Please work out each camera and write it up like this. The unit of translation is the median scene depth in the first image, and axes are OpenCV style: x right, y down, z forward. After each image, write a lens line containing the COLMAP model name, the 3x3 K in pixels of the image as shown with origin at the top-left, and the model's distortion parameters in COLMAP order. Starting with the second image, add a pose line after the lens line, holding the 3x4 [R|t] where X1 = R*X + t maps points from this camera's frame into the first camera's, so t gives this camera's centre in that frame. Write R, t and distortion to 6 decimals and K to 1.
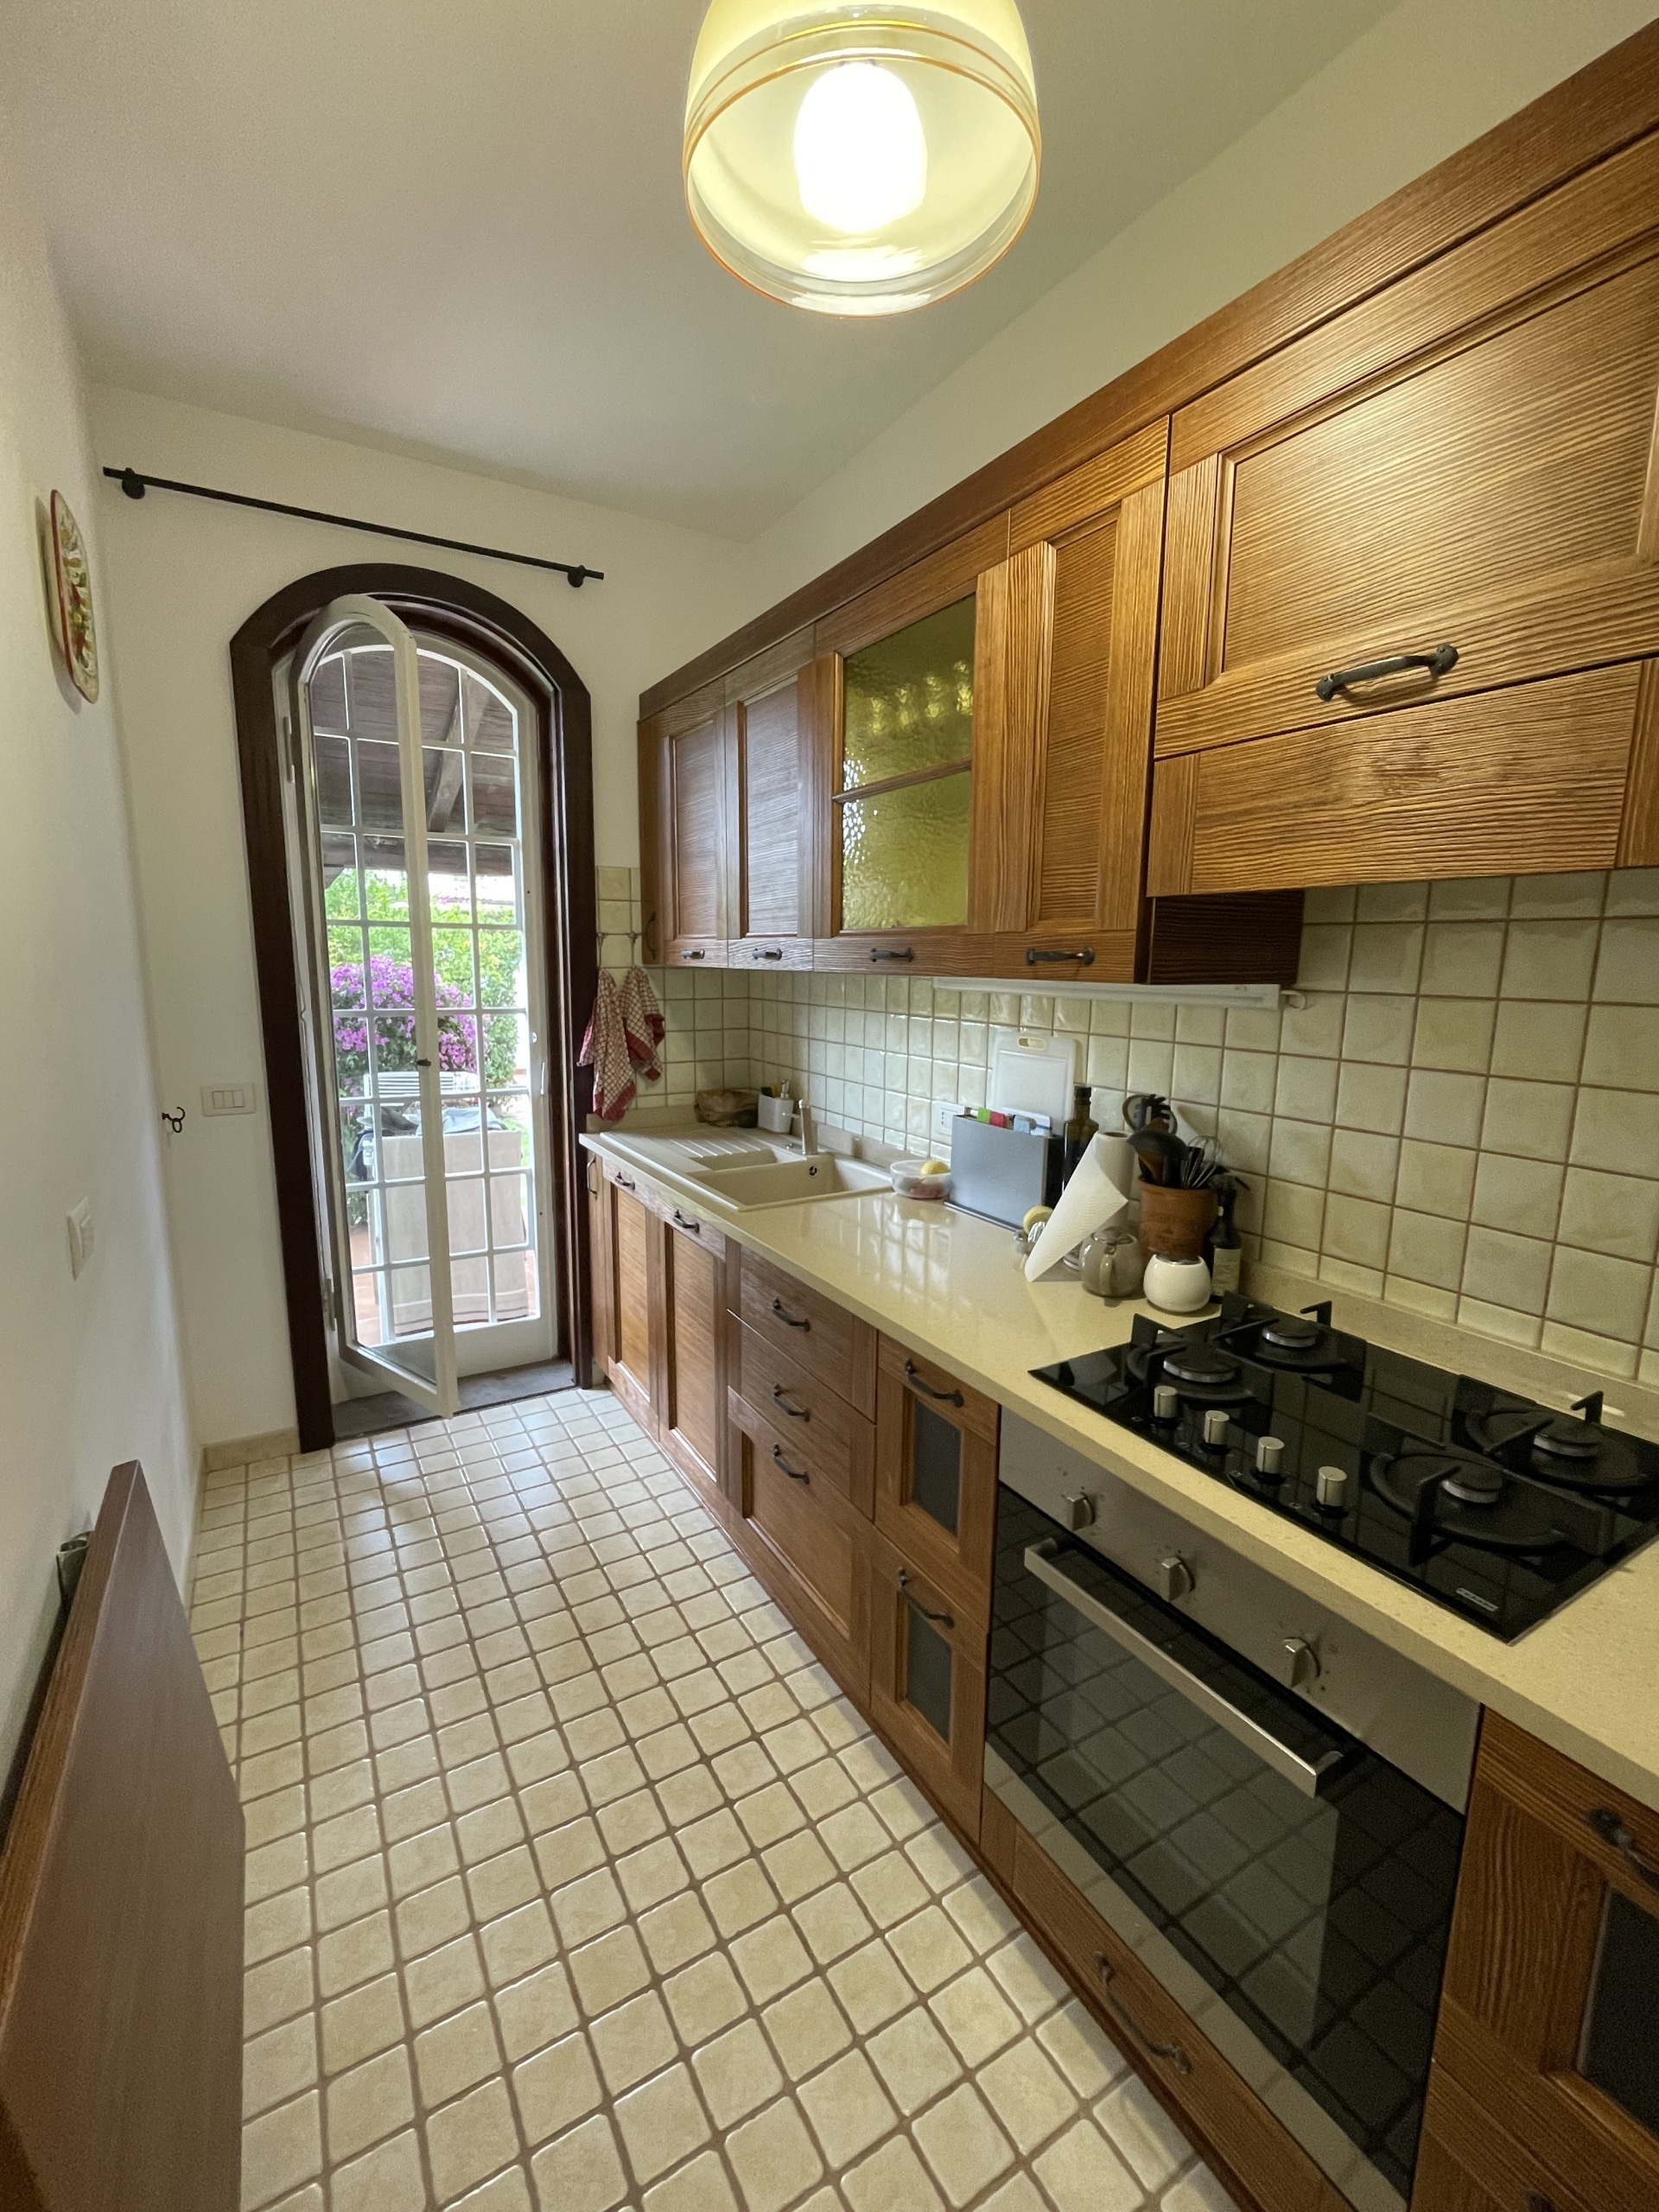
lens RADIAL K [[901.2, 0, 833.0], [0, 901.2, 1110.2], [0, 0, 1]] dist [0.000559, -0.000002]
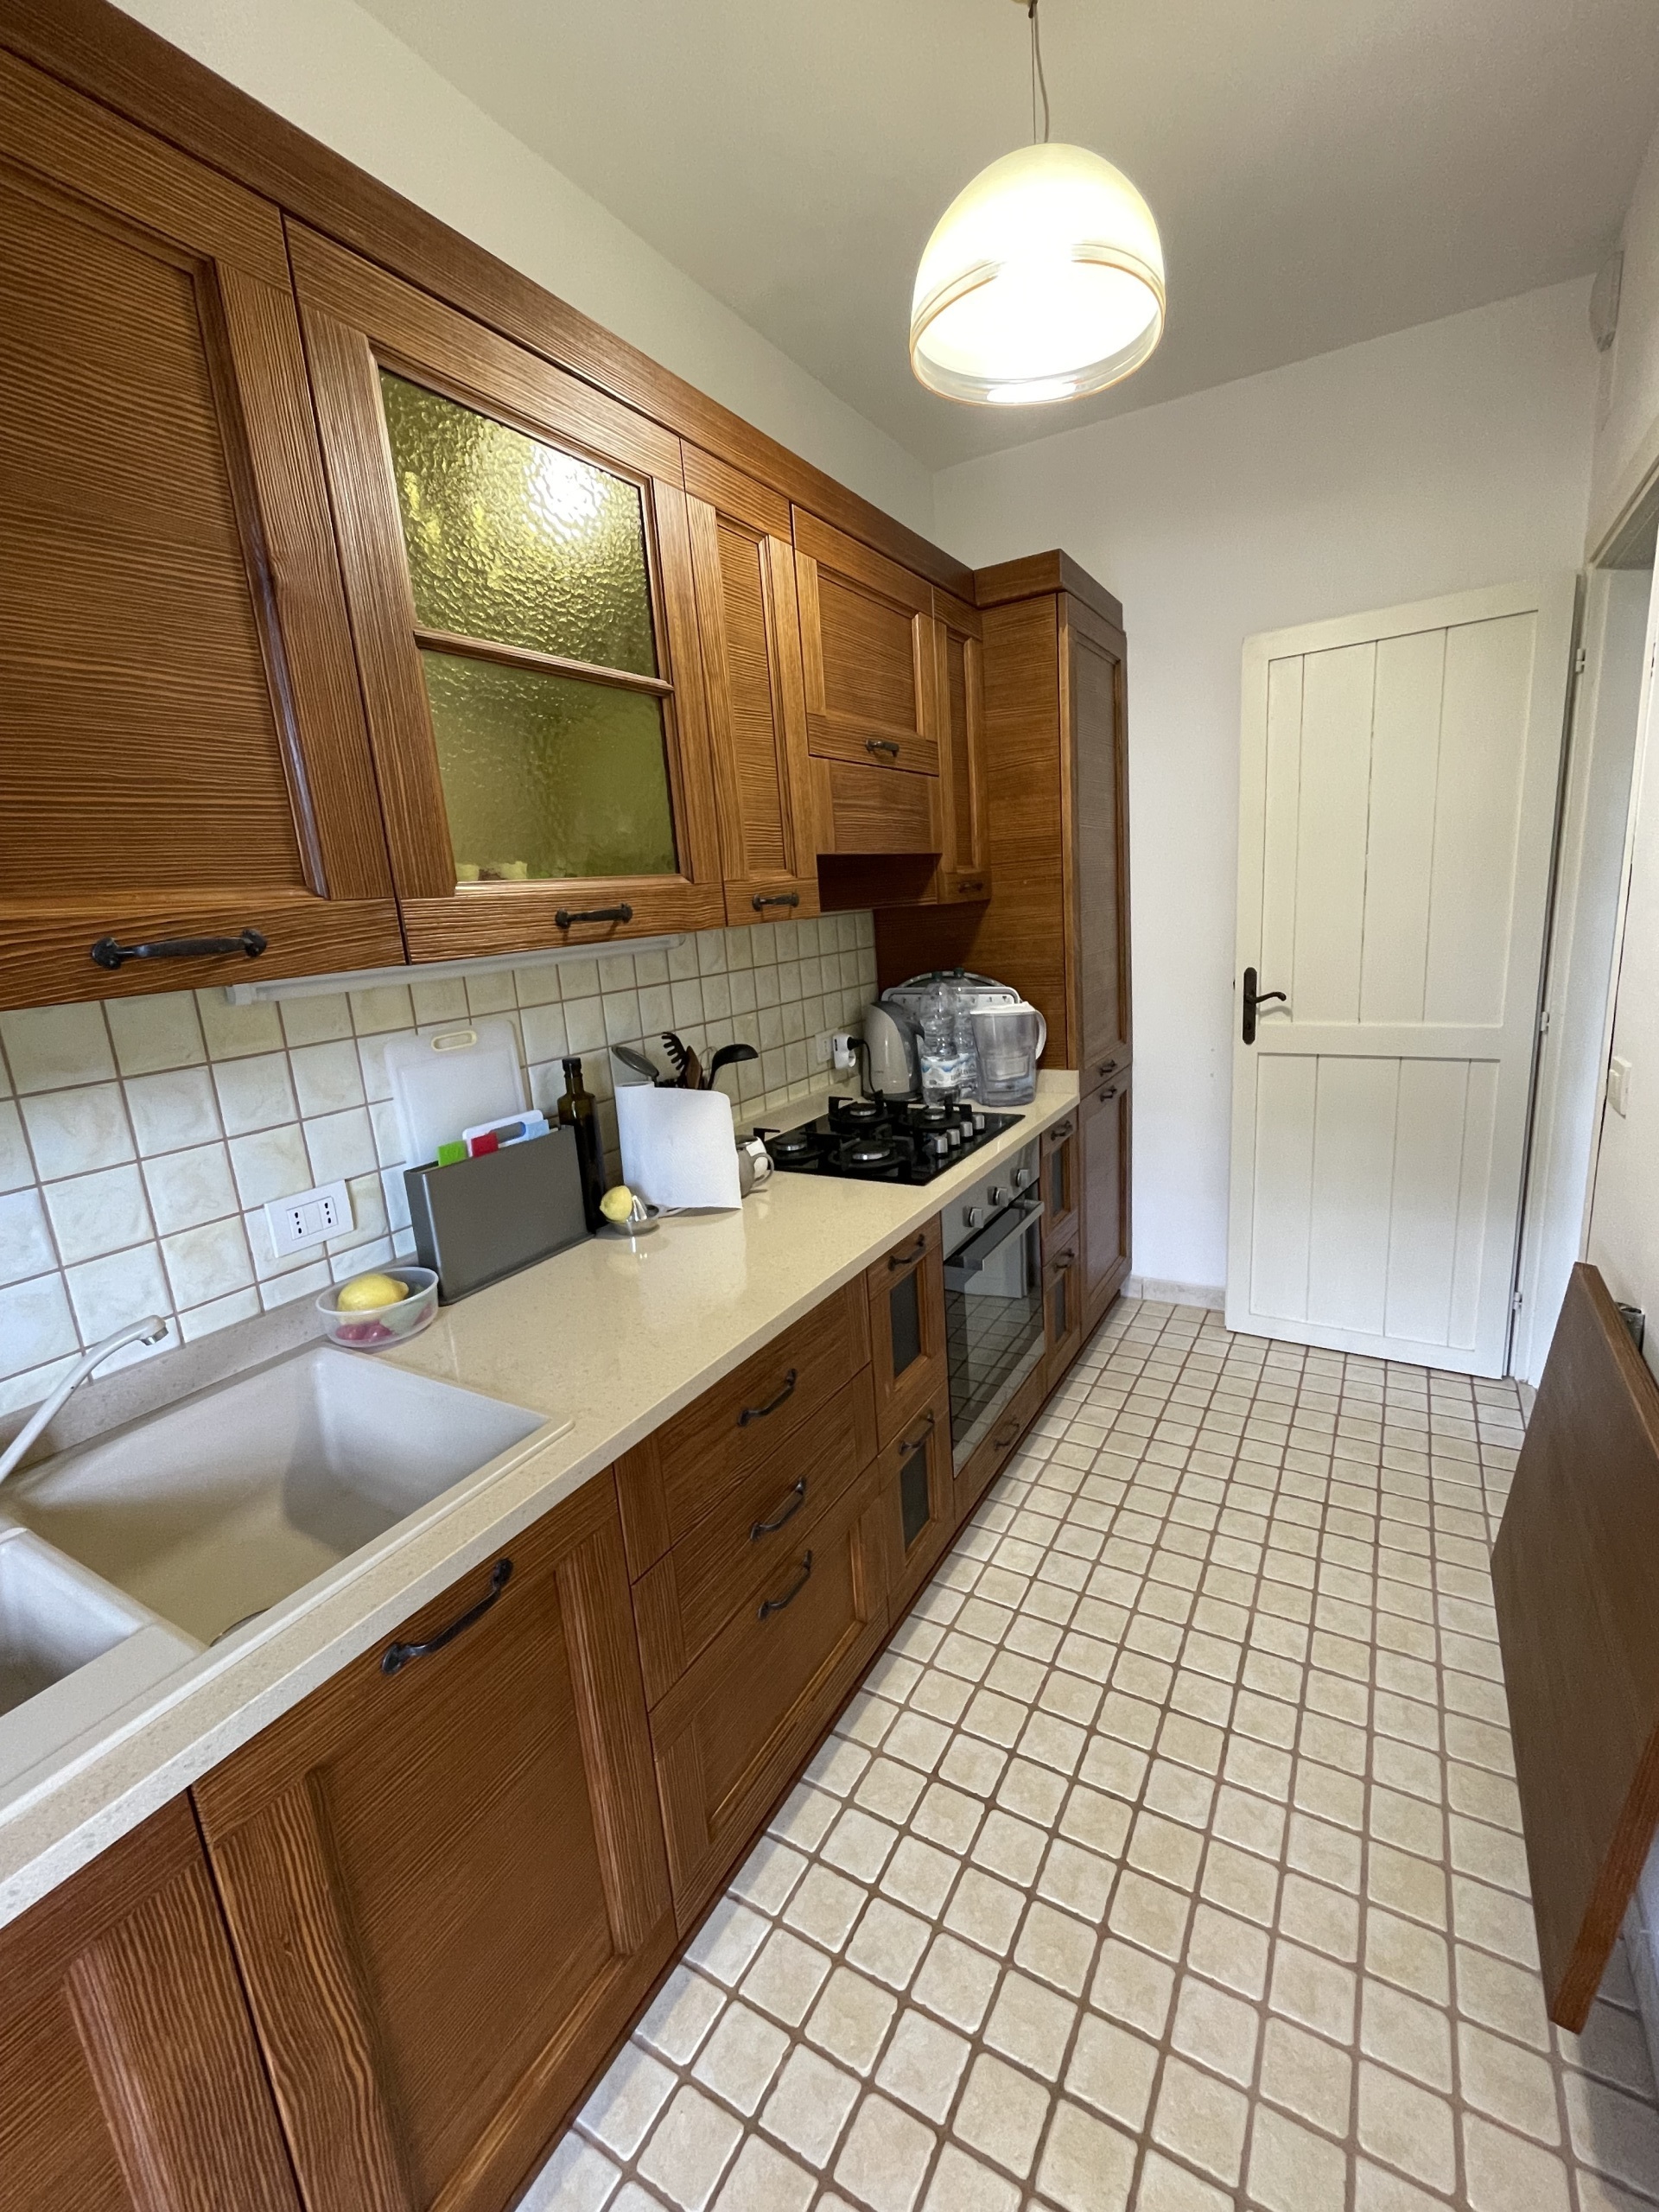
lens RADIAL K [[901.2, 0, 833.0], [0, 901.2, 1110.2], [0, 0, 1]] dist [0.000559, -0.000002]
pose [[-0.446709, -0.183100, 0.875743, -0.771758], [0.220983, 0.925925, 0.306314, -0.235278], [-0.866959, 0.330358, -0.373157, 1.317815]]
